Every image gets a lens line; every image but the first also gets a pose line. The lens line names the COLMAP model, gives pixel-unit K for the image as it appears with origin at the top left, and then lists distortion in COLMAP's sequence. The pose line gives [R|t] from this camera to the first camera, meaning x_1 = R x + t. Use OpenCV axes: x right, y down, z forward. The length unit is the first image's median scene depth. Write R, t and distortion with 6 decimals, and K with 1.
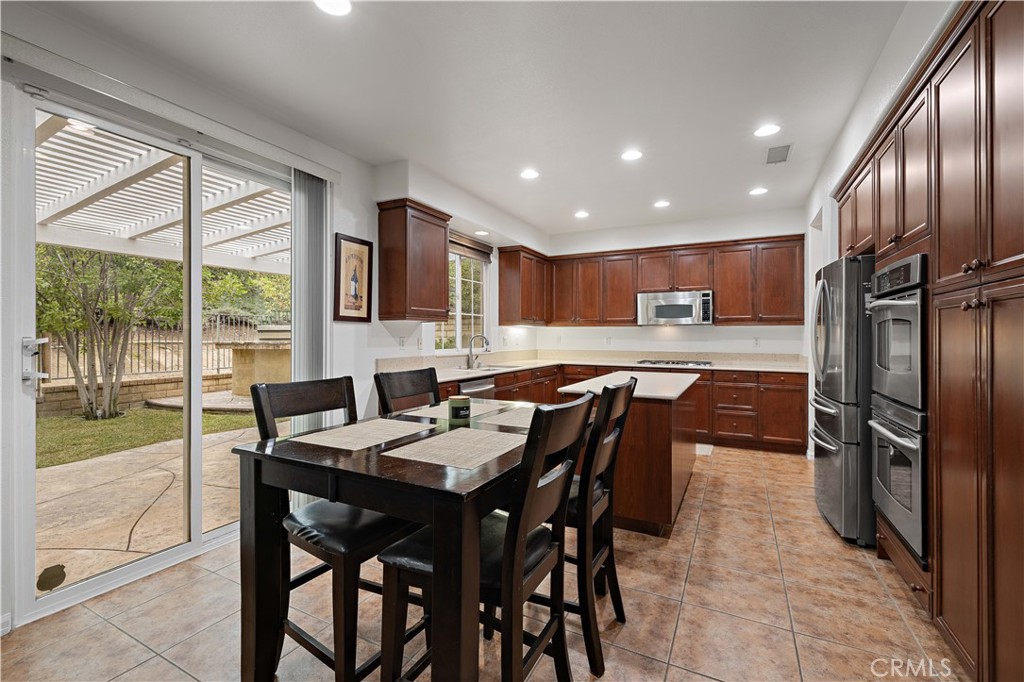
lens RADIAL K [[438.6, 0, 505.9], [0, 438.6, 335.0], [0, 0, 1]] dist [-0.000240, 0.000071]
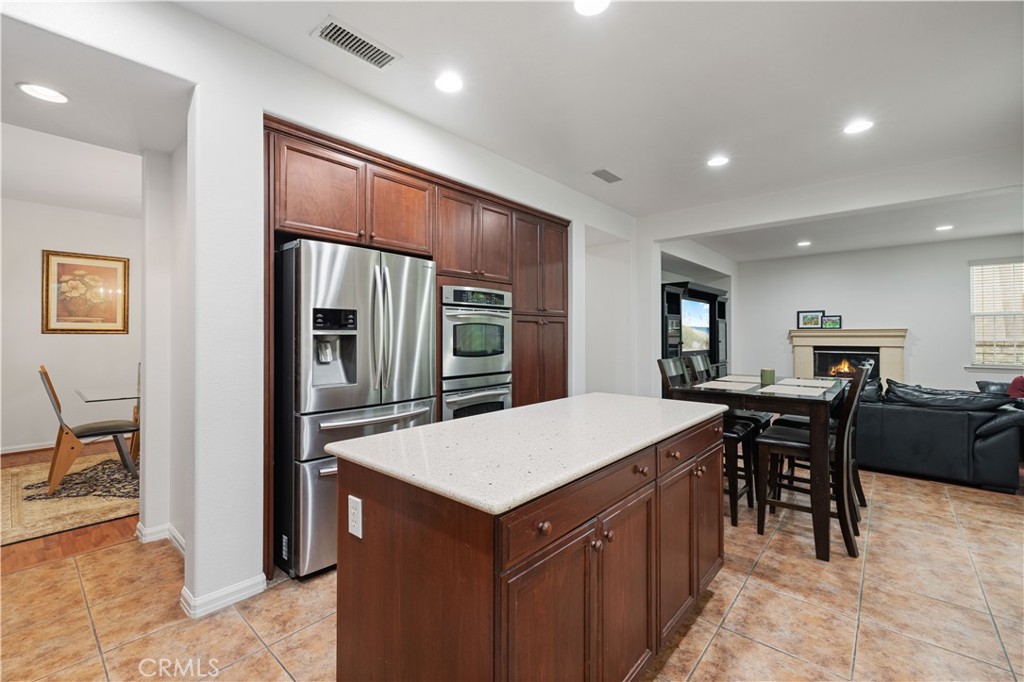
lens RADIAL K [[438.6, 0, 505.9], [0, 438.6, 335.0], [0, 0, 1]] dist [-0.000240, 0.000071]
pose [[-0.972865, -0.002510, 0.231358, 0.182611], [-0.002879, 0.999995, -0.001260, 0.002934], [-0.231354, -0.001892, -0.972868, 1.060121]]
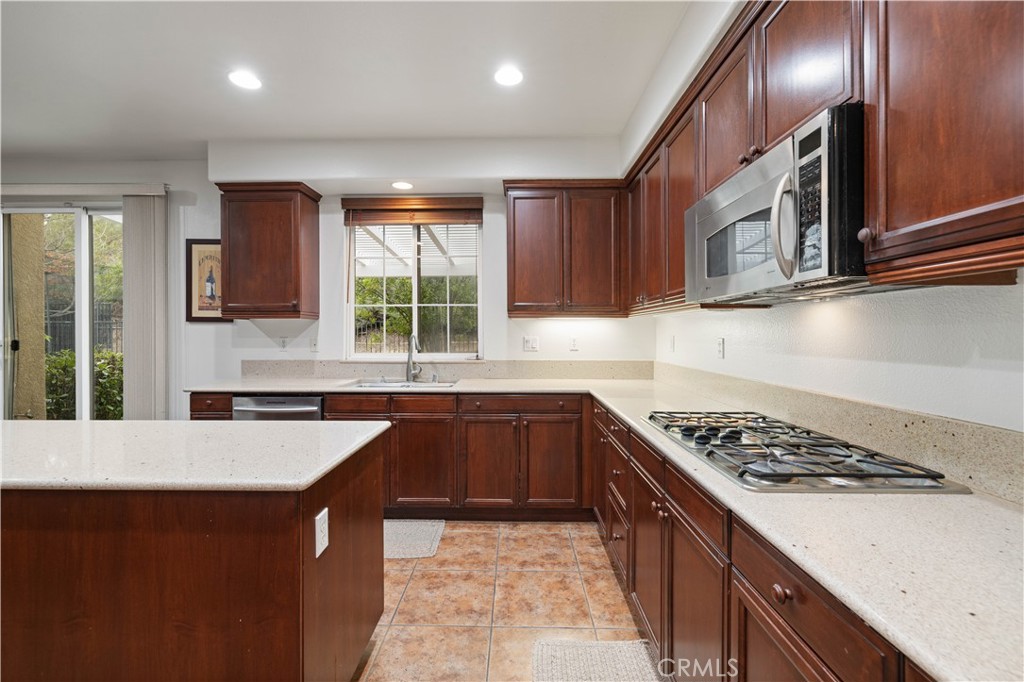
lens RADIAL K [[433.7, 0, 508.4], [0, 433.7, 335.9], [0, 0, 1]] dist [0.001439, 0.000333]
pose [[0.449093, 0.003014, -0.893480, 0.600056], [0.002751, 0.999985, 0.004756, -0.000700], [0.893481, -0.004593, 0.449078, 0.810828]]
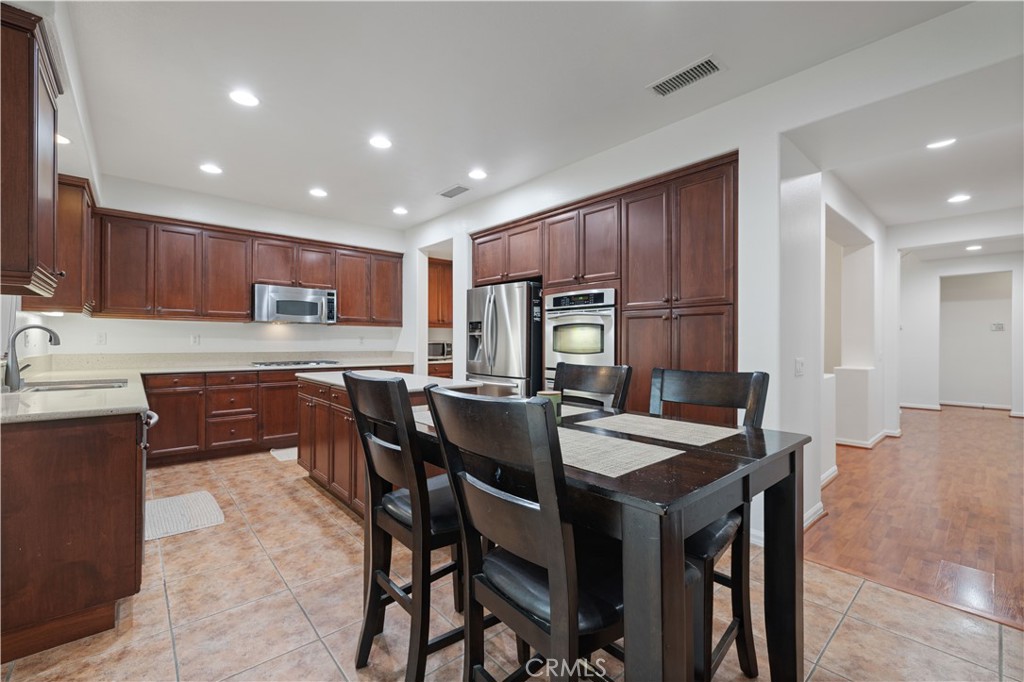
lens RADIAL K [[429.7, 0, 502.7], [0, 429.7, 346.4], [0, 0, 1]] dist [0.001203, 0.000102]
pose [[0.366103, -0.011054, 0.930509, -0.333997], [-0.005741, 0.999884, 0.014137, 0.013235], [-0.930557, -0.010517, 0.365997, 0.277301]]
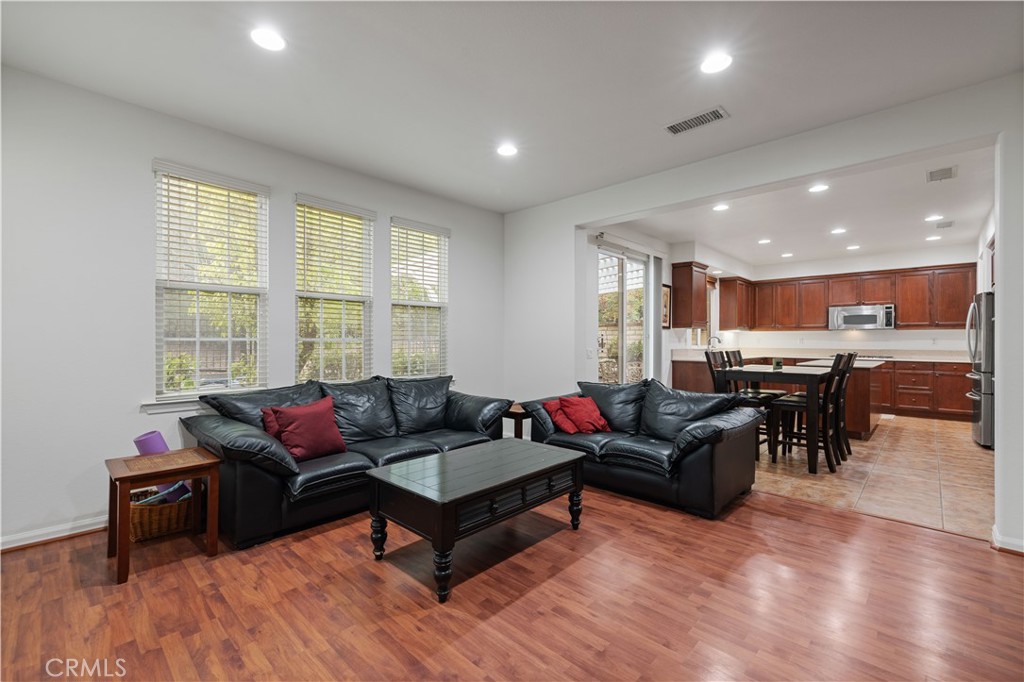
lens RADIAL K [[436.3, 0, 512.0], [0, 436.3, 341.0], [0, 0, 1]] dist [0.011519, 0.000191]
pose [[0.963540, 0.001150, -0.267561, -0.331592], [-0.000348, 0.999995, 0.003043, 0.010742], [0.267564, -0.002839, 0.963536, -0.685508]]
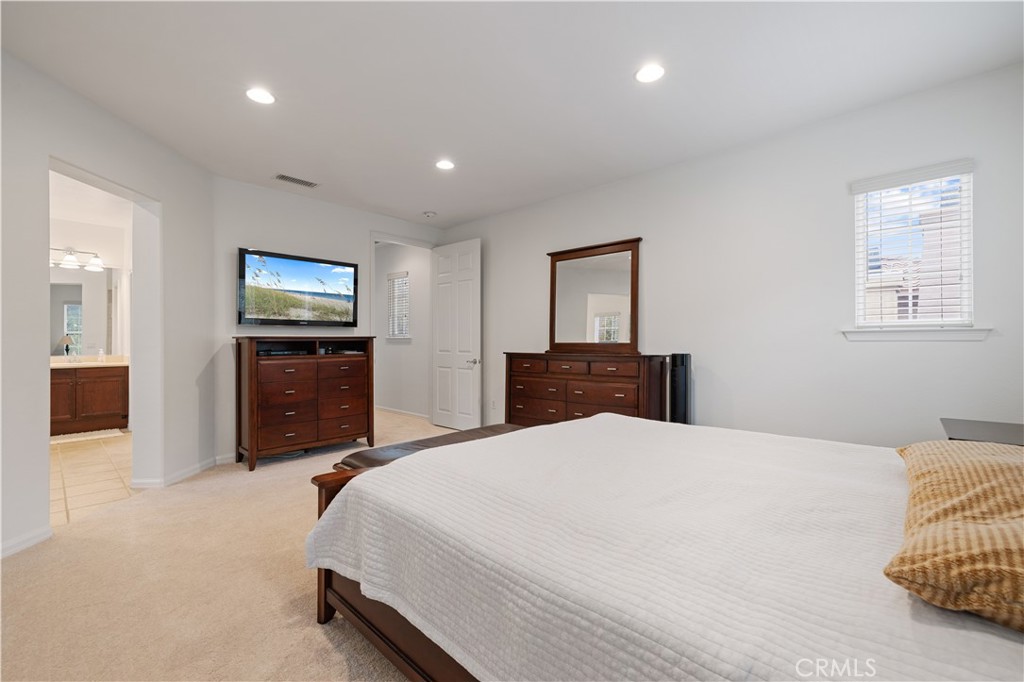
lens RADIAL K [[446.5, 0, 512.0], [0, 446.5, 341.0], [0, 0, 1]] dist [-0.000688, -0.000084]
pose [[-0.958148, -0.003185, 0.286256, -0.975238], [-0.004210, 0.999987, -0.002964, 0.107601], [-0.286243, -0.004045, -0.958148, 0.541196]]
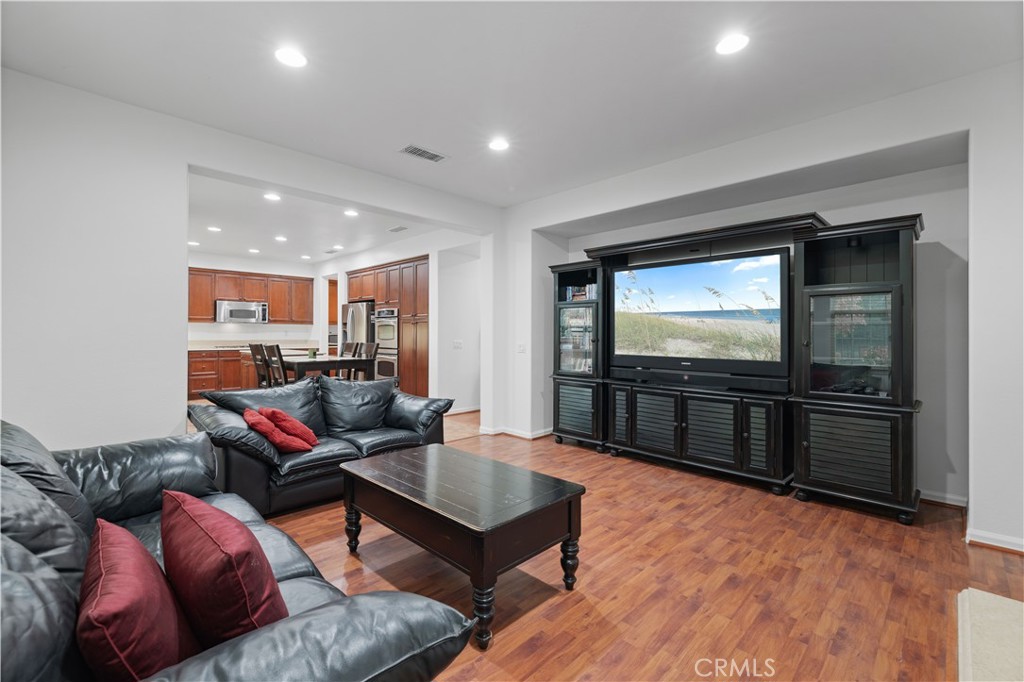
lens RADIAL K [[438.6, 0, 505.9], [0, 438.6, 335.0], [0, 0, 1]] dist [-0.000240, 0.000071]
pose [[0.297528, -0.003632, 0.954706, -0.895899], [-0.004864, 0.999974, 0.005320, 0.008628], [-0.954701, -0.006226, 0.297503, -0.389035]]
